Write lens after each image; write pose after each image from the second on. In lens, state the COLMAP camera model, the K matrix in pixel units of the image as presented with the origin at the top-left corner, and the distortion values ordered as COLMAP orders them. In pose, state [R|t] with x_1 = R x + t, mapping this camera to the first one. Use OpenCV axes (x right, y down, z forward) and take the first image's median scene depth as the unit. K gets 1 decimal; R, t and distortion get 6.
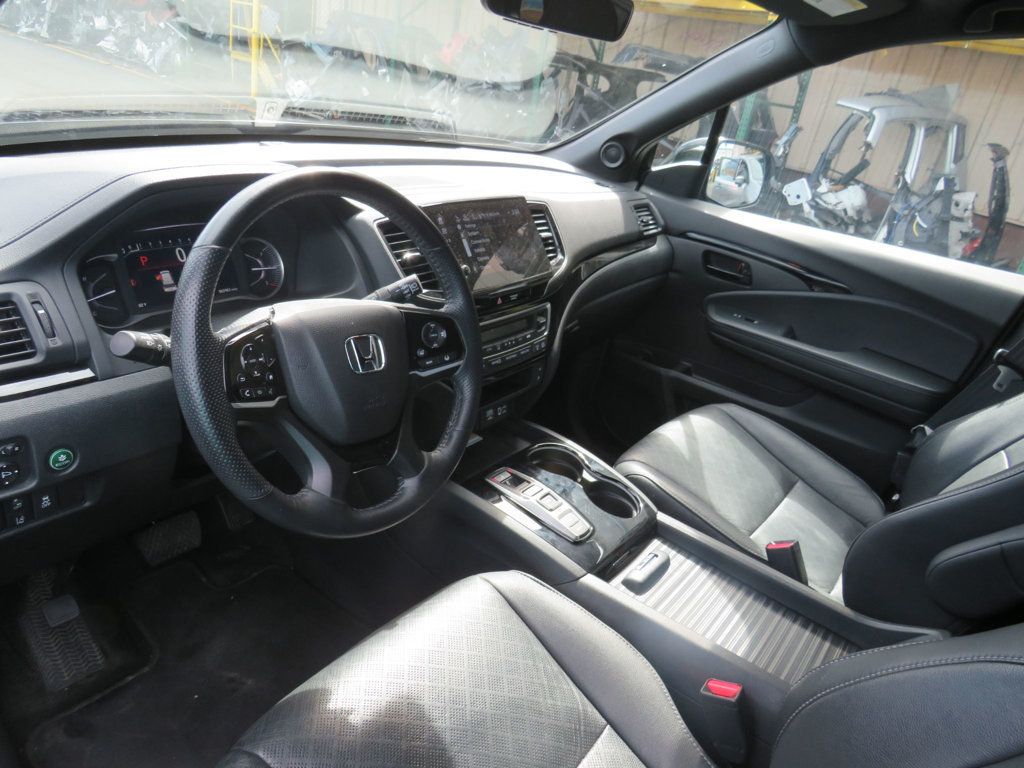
lens RADIAL K [[748.0, 0, 512.0], [0, 748.0, 384.0], [0, 0, 1]] dist [-0.000226, -0.010856]
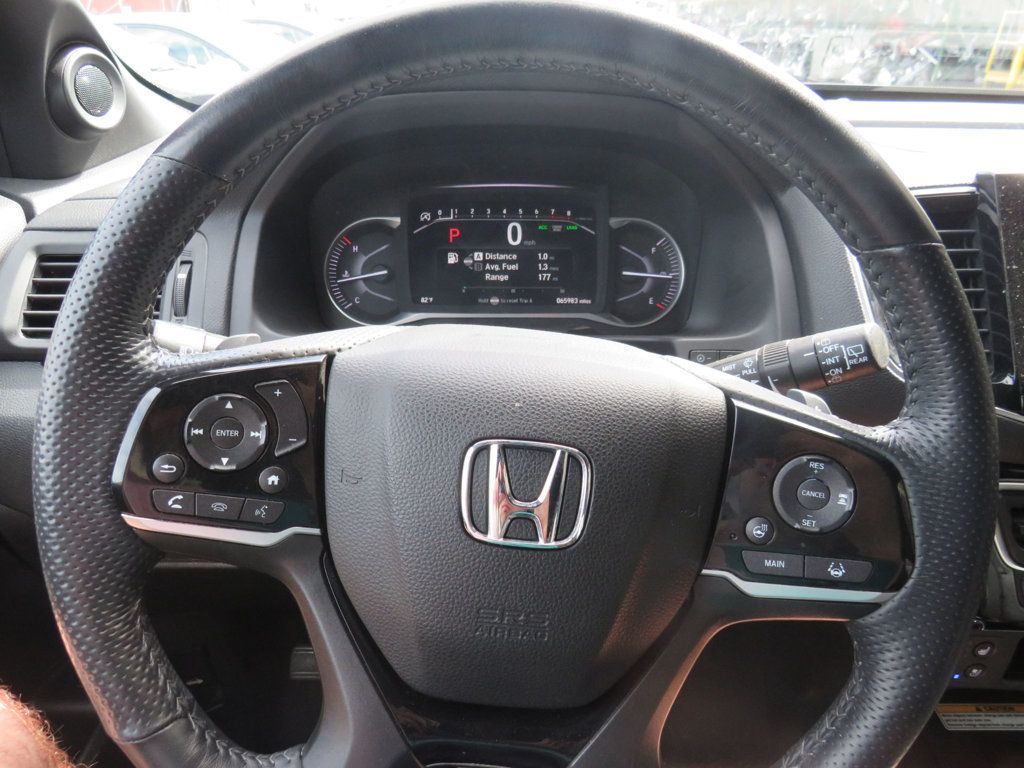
lens RADIAL K [[748.0, 0, 512.0], [0, 748.0, 384.0], [0, 0, 1]] dist [-0.000226, -0.010856]
pose [[0.628655, 0.218606, -0.746327, 0.051781], [-0.255731, 0.964418, 0.067077, -0.094833], [0.734435, 0.148691, 0.662191, 0.614623]]
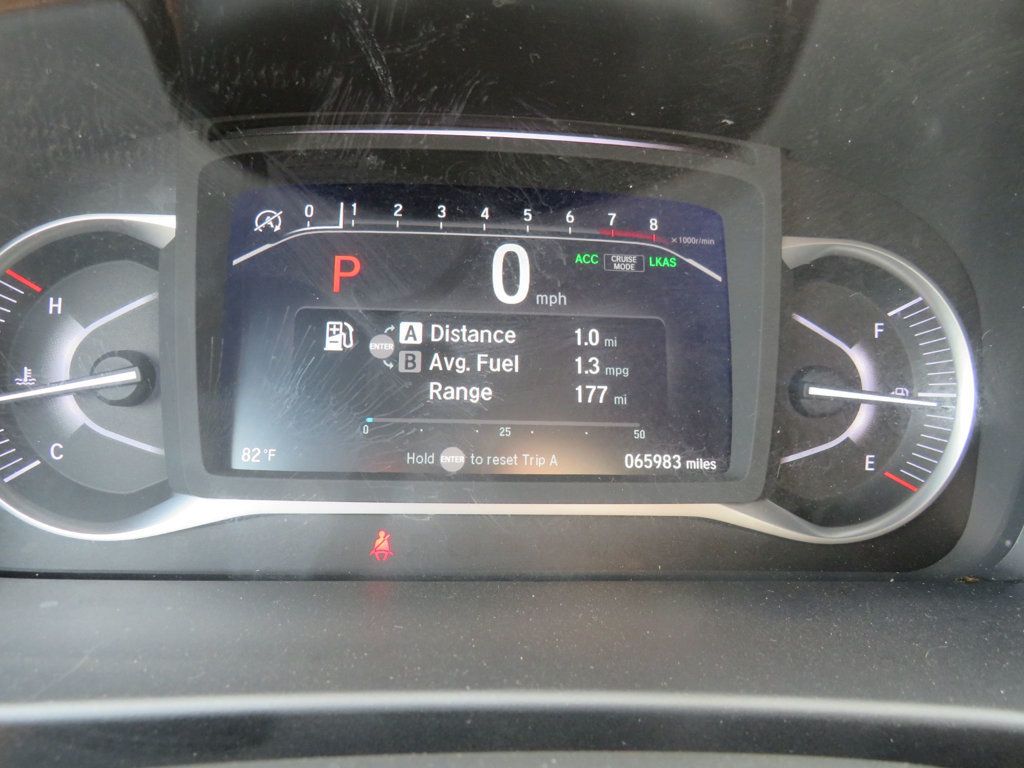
lens RADIAL K [[706.6, 0, 512.0], [0, 706.6, 384.0], [0, 0, 1]] dist [-0.039973, -0.001661]
pose [[0.663296, 0.206743, -0.719232, -0.284213], [-0.277315, 0.960563, 0.020367, -0.147558], [0.695079, 0.185945, 0.694471, 0.872262]]
